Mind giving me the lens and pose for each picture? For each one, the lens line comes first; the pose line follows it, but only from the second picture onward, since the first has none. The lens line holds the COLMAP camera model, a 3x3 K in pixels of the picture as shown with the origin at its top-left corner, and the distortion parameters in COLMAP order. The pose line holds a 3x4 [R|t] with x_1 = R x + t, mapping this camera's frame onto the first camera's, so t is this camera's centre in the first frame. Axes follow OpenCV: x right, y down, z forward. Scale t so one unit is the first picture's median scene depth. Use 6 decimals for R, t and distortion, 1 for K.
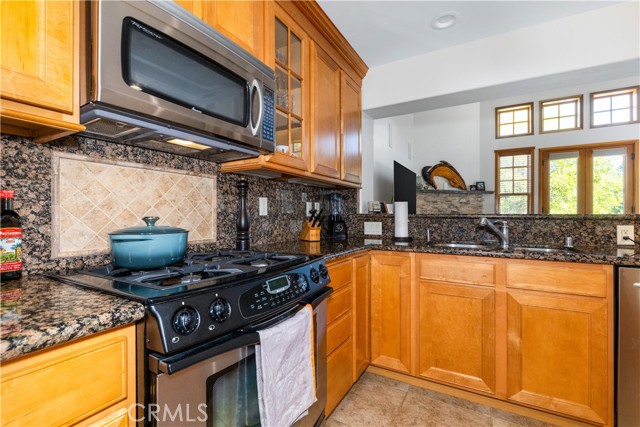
lens RADIAL K [[292.5, 0, 321.1], [0, 292.5, 214.5], [0, 0, 1]] dist [-0.000492, -0.000077]
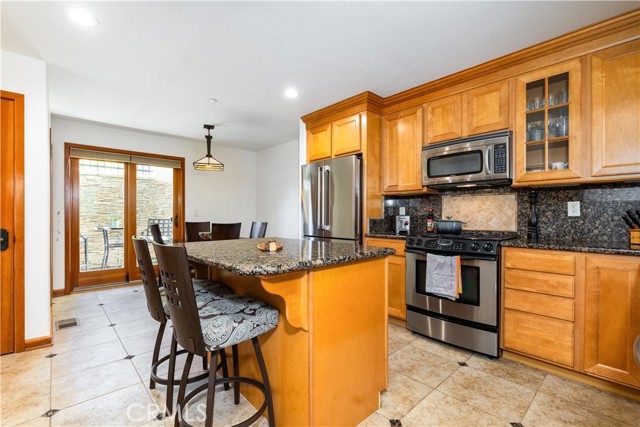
lens RADIAL K [[292.5, 0, 320.9], [0, 292.5, 215.8], [0, 0, 1]] dist [-0.000492, -0.000077]
pose [[-0.305067, -0.001940, -0.952329, 1.518701], [-0.000881, 0.999998, -0.001755, 0.005763], [0.952331, 0.000304, -0.305068, 0.425026]]
